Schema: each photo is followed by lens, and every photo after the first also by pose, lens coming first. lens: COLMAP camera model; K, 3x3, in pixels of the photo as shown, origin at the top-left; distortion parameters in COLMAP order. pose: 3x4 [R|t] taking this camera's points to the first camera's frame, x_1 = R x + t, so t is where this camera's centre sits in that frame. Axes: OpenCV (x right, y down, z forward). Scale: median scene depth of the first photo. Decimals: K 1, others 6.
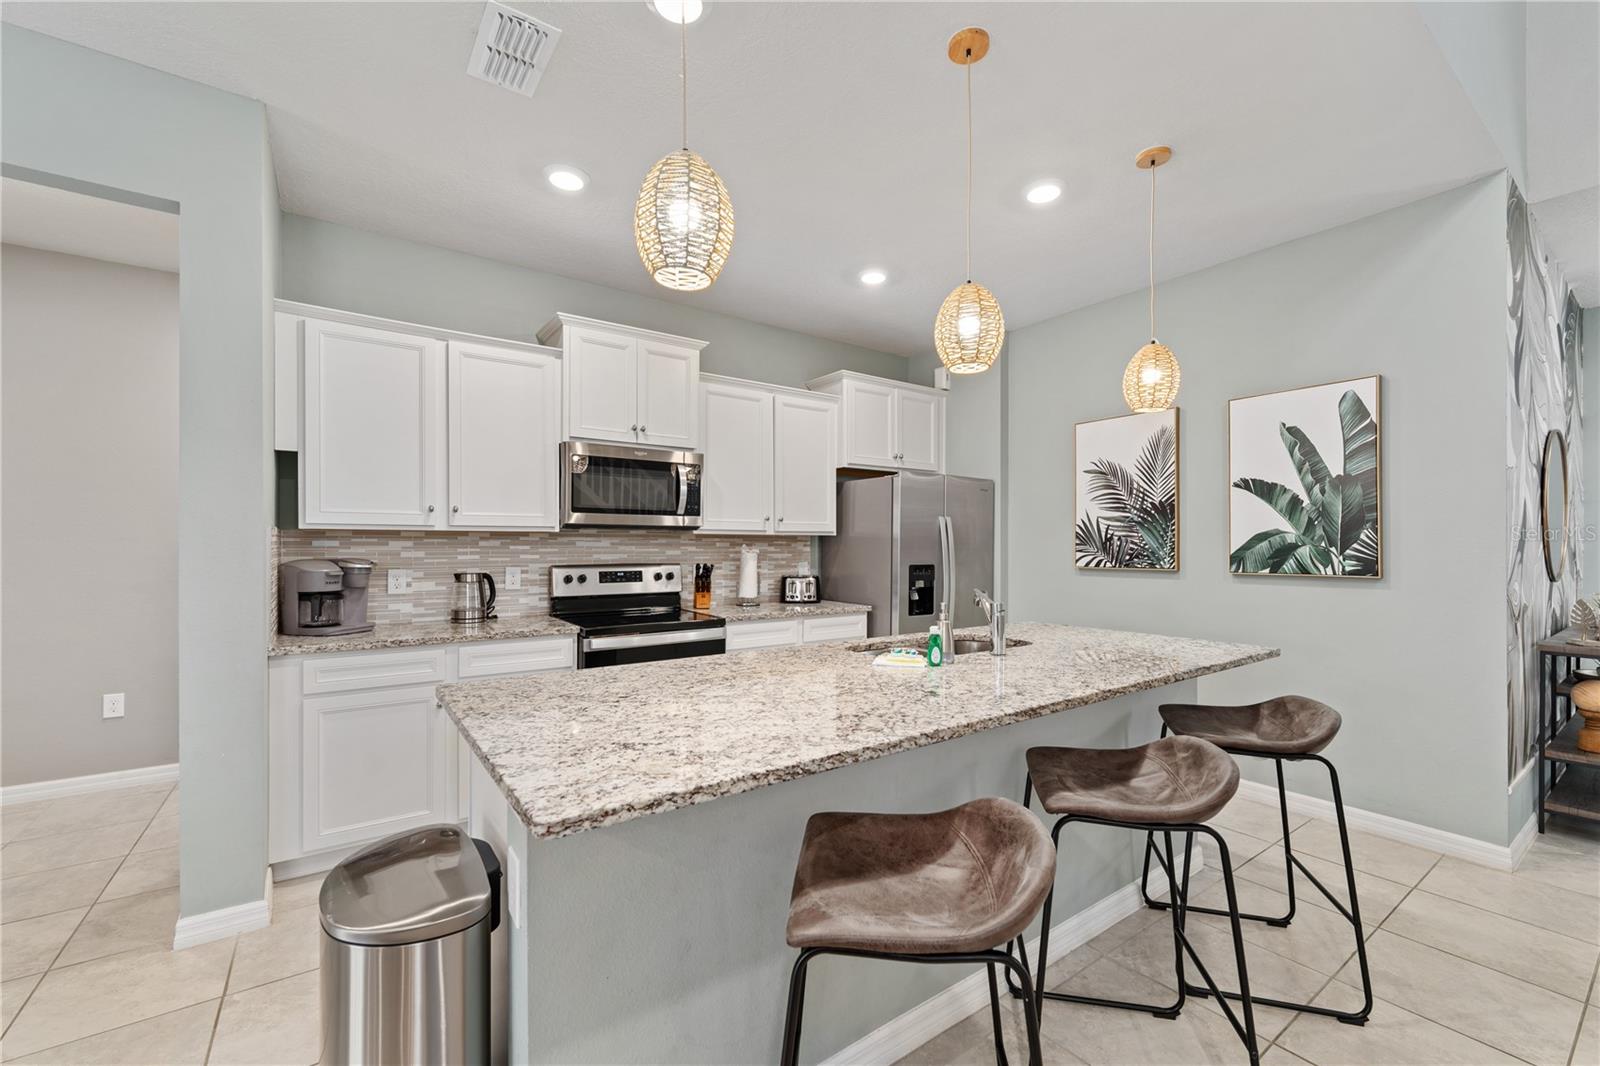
lens RADIAL K [[652.5, 0, 799.0], [0, 652.5, 541.9], [0, 0, 1]] dist [0.002116, 0.000099]
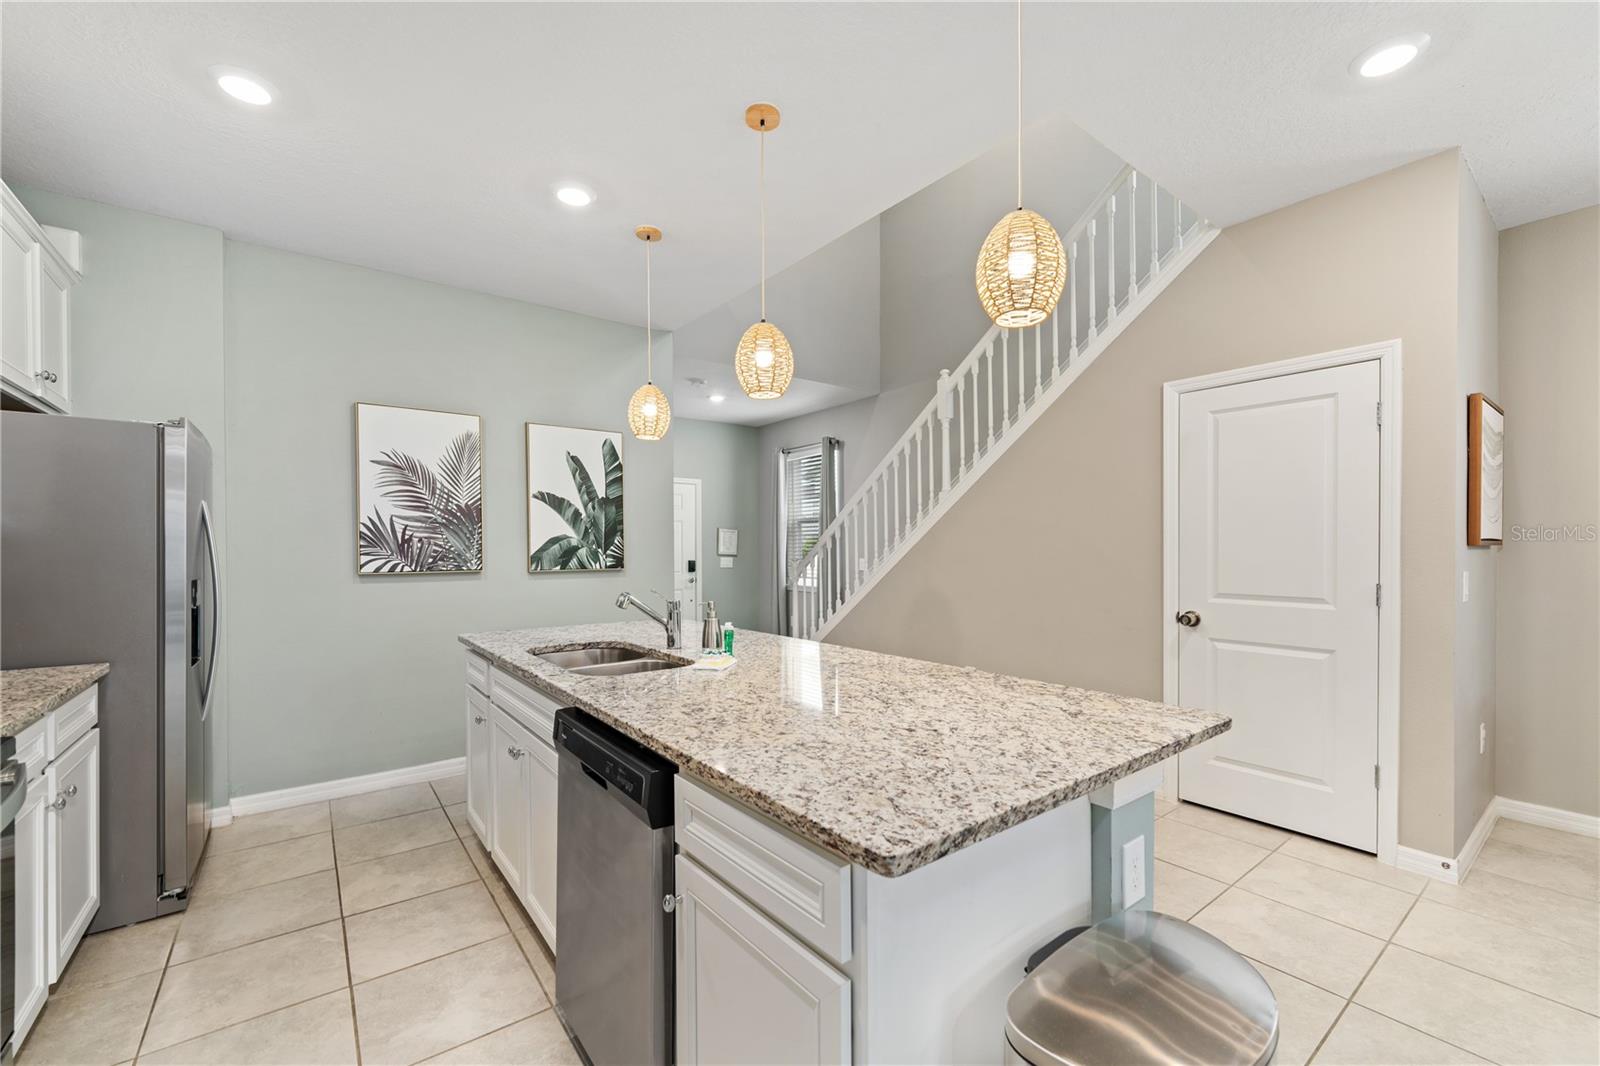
lens RADIAL K [[652.5, 0, 798.9], [0, 652.5, 546.6], [0, 0, 1]] dist [0.002116, 0.000099]
pose [[-0.039493, 0.002600, 0.999216, -0.530907], [-0.003540, 0.999990, -0.002742, 0.005225], [-0.999214, -0.003646, -0.039483, 0.575794]]
